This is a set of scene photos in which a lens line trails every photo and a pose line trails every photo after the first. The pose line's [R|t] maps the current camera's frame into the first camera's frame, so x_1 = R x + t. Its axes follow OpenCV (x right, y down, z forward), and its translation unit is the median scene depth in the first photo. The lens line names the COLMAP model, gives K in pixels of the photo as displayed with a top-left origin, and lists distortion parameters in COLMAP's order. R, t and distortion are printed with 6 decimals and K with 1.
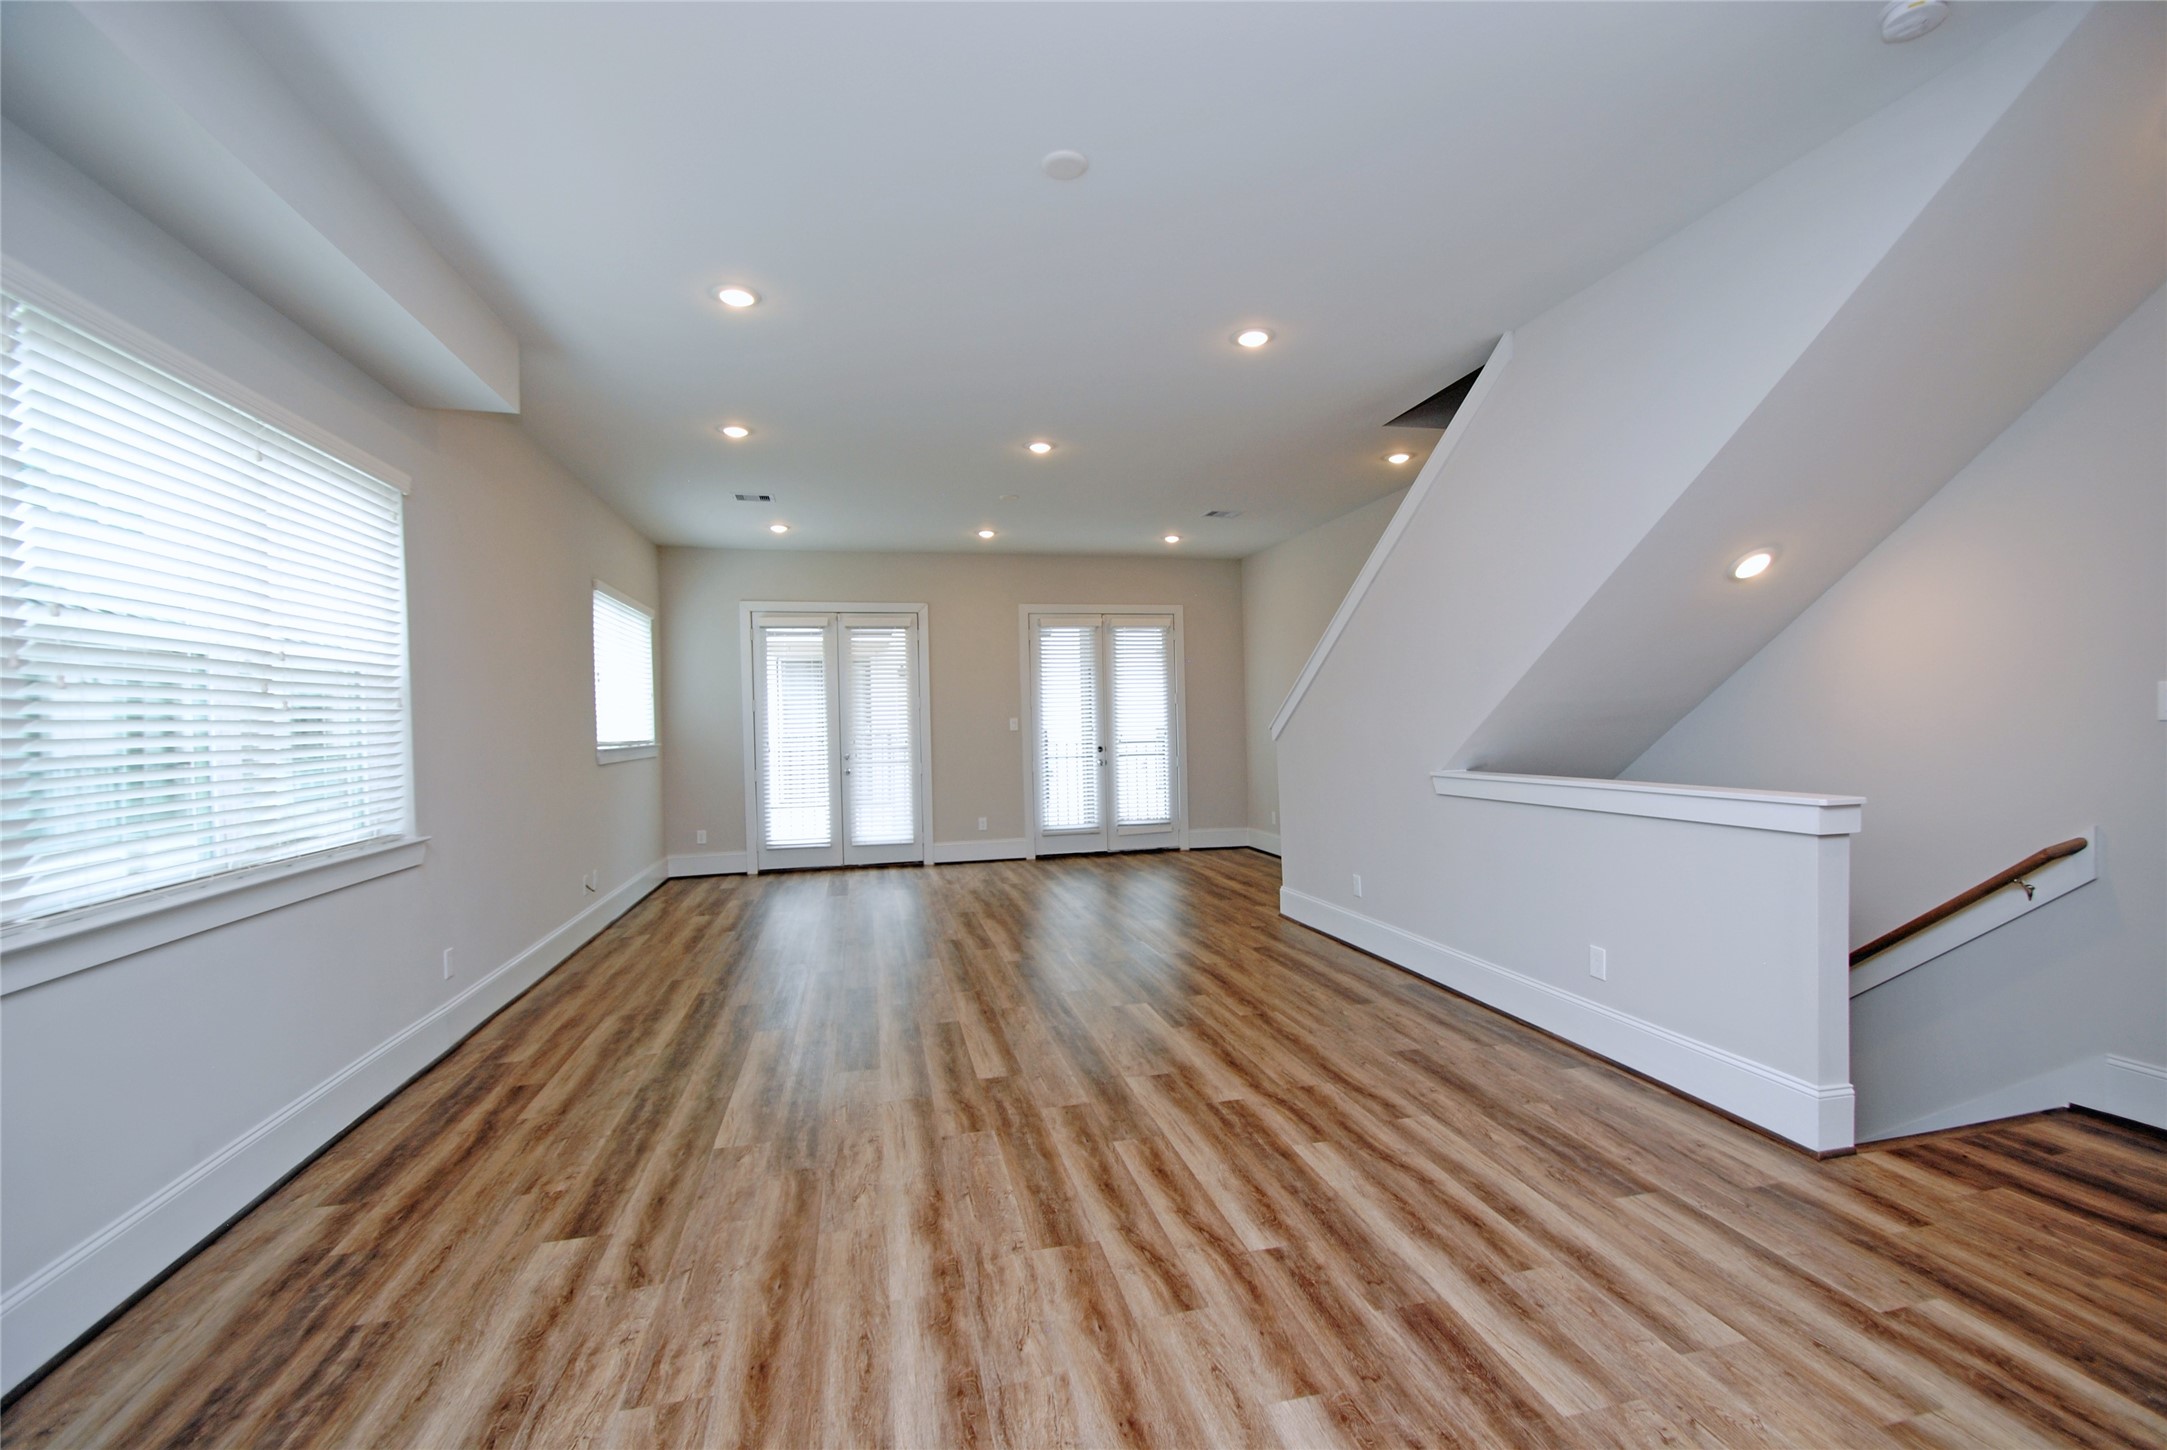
lens RADIAL K [[932.5, 0, 1087.6], [0, 932.5, 726.7], [0, 0, 1]] dist [0.004265, -0.006051]
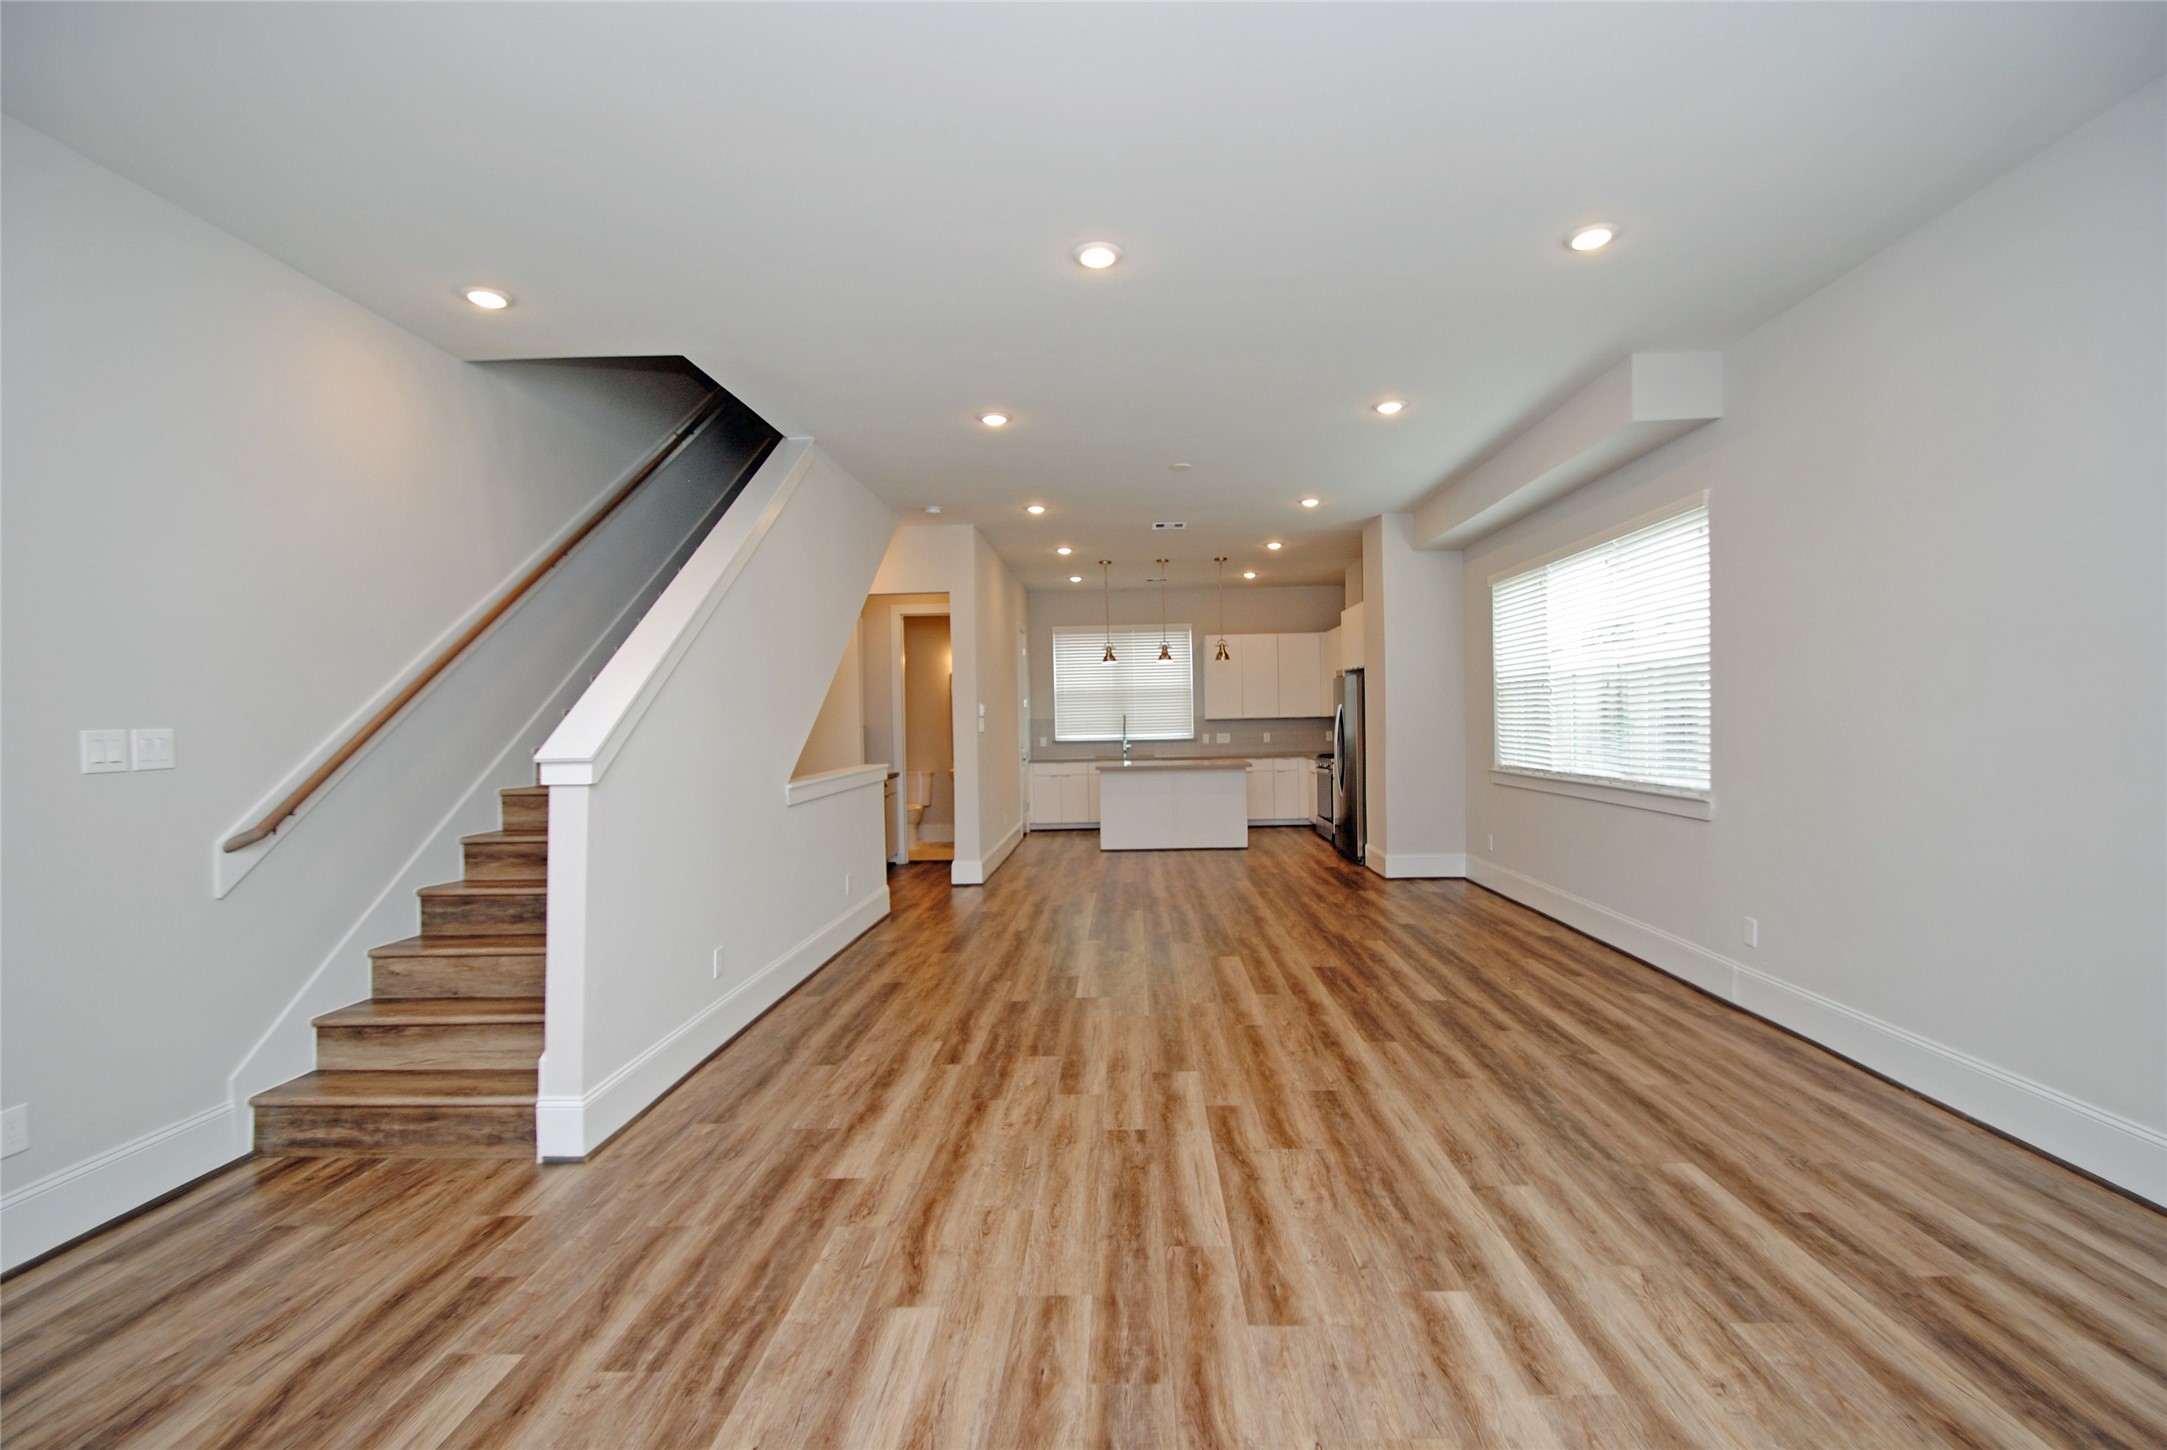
lens RADIAL K [[932.5, 0, 1087.0], [0, 932.5, 724.9], [0, 0, 1]] dist [0.004265, -0.006051]
pose [[-0.959204, 0.038377, 0.280097, -0.257019], [0.041380, 0.999132, 0.004812, -0.011374], [-0.279669, 0.016206, -0.959960, 2.034001]]
